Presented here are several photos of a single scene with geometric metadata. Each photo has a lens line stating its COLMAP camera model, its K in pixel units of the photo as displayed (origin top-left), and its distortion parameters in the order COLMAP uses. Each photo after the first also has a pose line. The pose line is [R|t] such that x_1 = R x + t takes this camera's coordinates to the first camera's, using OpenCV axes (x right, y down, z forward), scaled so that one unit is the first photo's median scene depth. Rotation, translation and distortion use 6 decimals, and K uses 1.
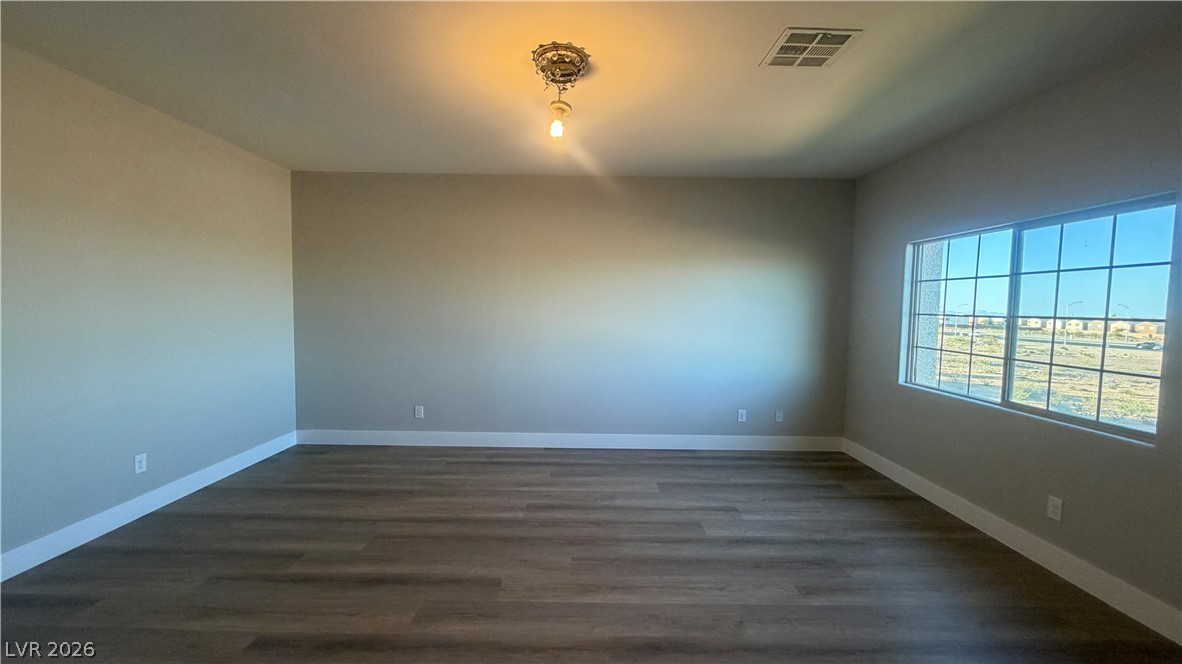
lens RADIAL K [[476.5, 0, 591.0], [0, 476.5, 332.0], [0, 0, 1]] dist [-0.000348, 0.000338]
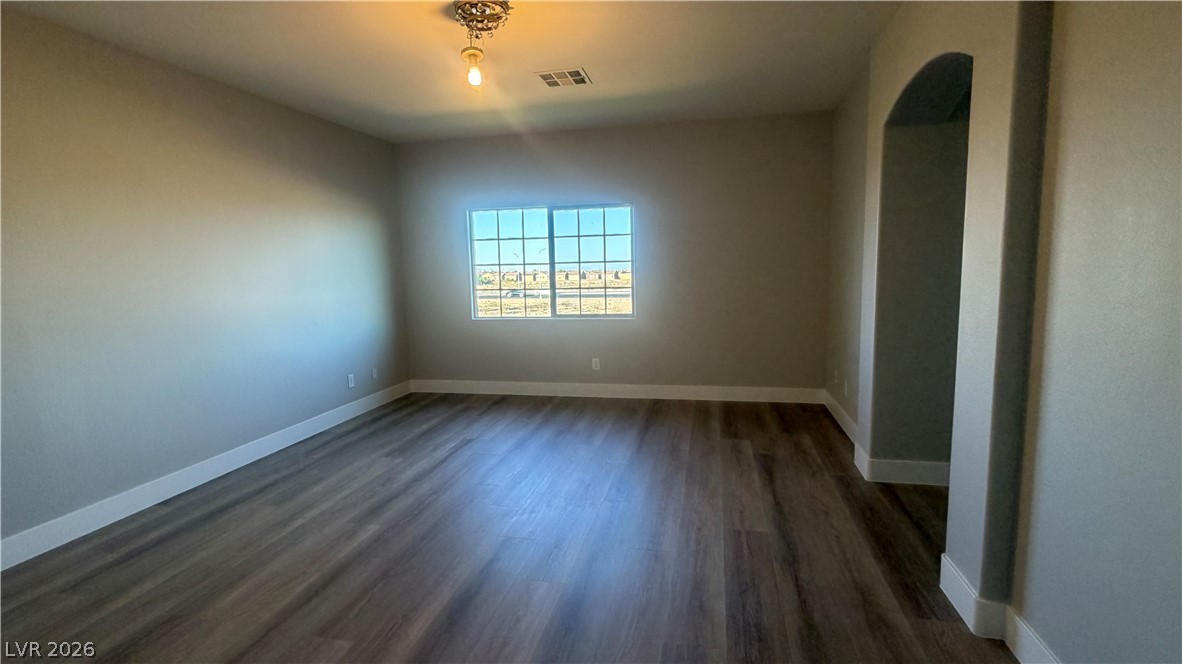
lens RADIAL K [[563.9, 0, 591.0], [0, 563.9, 332.0], [0, 0, 1]] dist [-0.001470, -0.000269]
pose [[0.214825, -0.139838, 0.966590, -0.854989], [0.084705, 0.988635, 0.124202, -0.023424], [-0.972972, 0.055193, 0.224229, 0.380486]]
